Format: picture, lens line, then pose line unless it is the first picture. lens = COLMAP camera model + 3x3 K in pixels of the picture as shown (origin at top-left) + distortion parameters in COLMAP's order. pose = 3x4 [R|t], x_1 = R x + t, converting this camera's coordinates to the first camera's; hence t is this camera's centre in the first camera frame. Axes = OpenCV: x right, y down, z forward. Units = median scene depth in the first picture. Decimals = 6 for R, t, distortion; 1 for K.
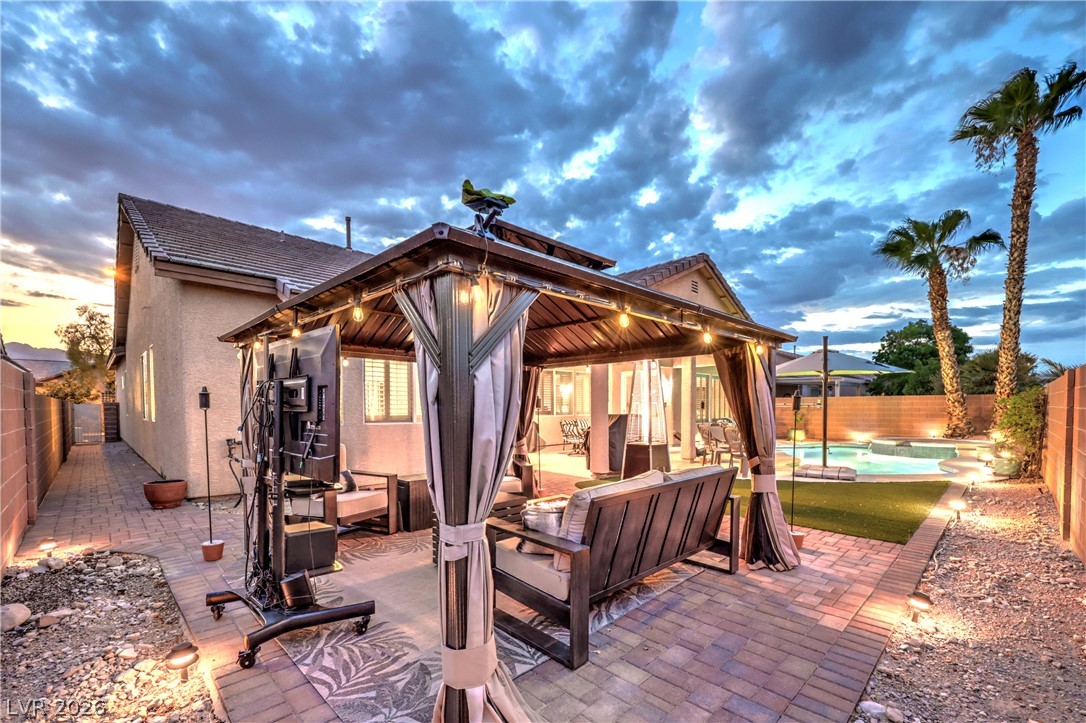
lens RADIAL K [[453.2, 0, 542.8], [0, 453.2, 415.4], [0, 0, 1]] dist [-0.002105, -0.000057]
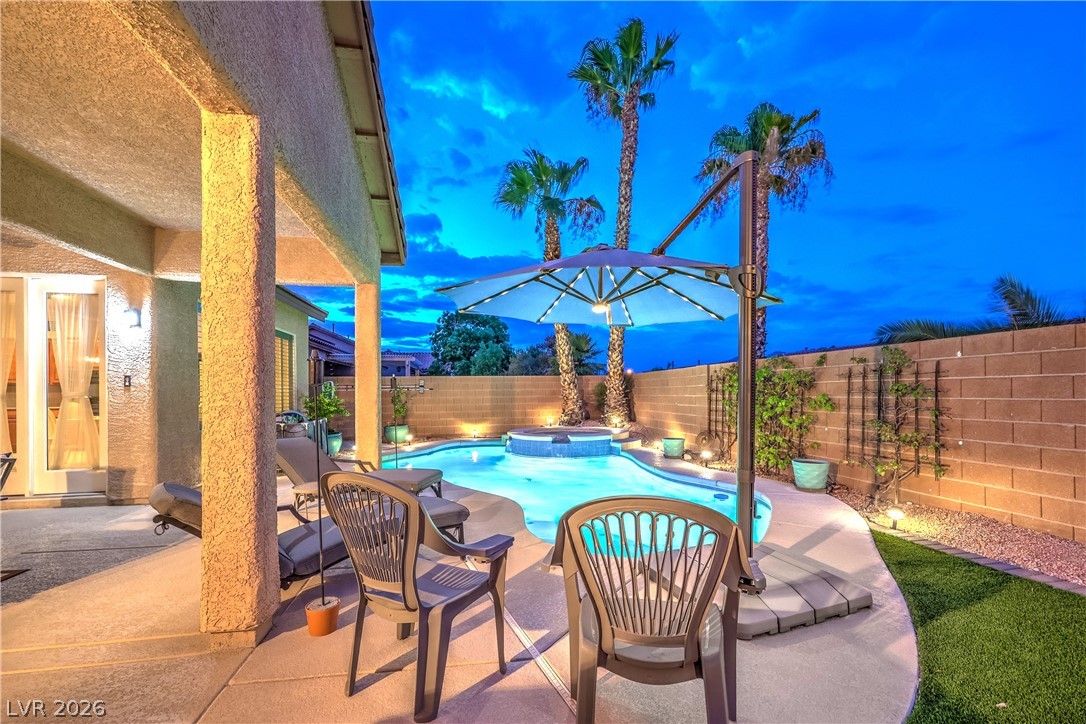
lens RADIAL K [[448.5, 0, 547.5], [0, 448.5, 391.4], [0, 0, 1]] dist [-0.003926, -0.000188]
pose [[0.550046, -0.003241, 0.835128, 0.172685], [0.025483, 0.999592, -0.012905, -0.004220], [-0.834745, 0.028380, 0.549904, 0.563993]]
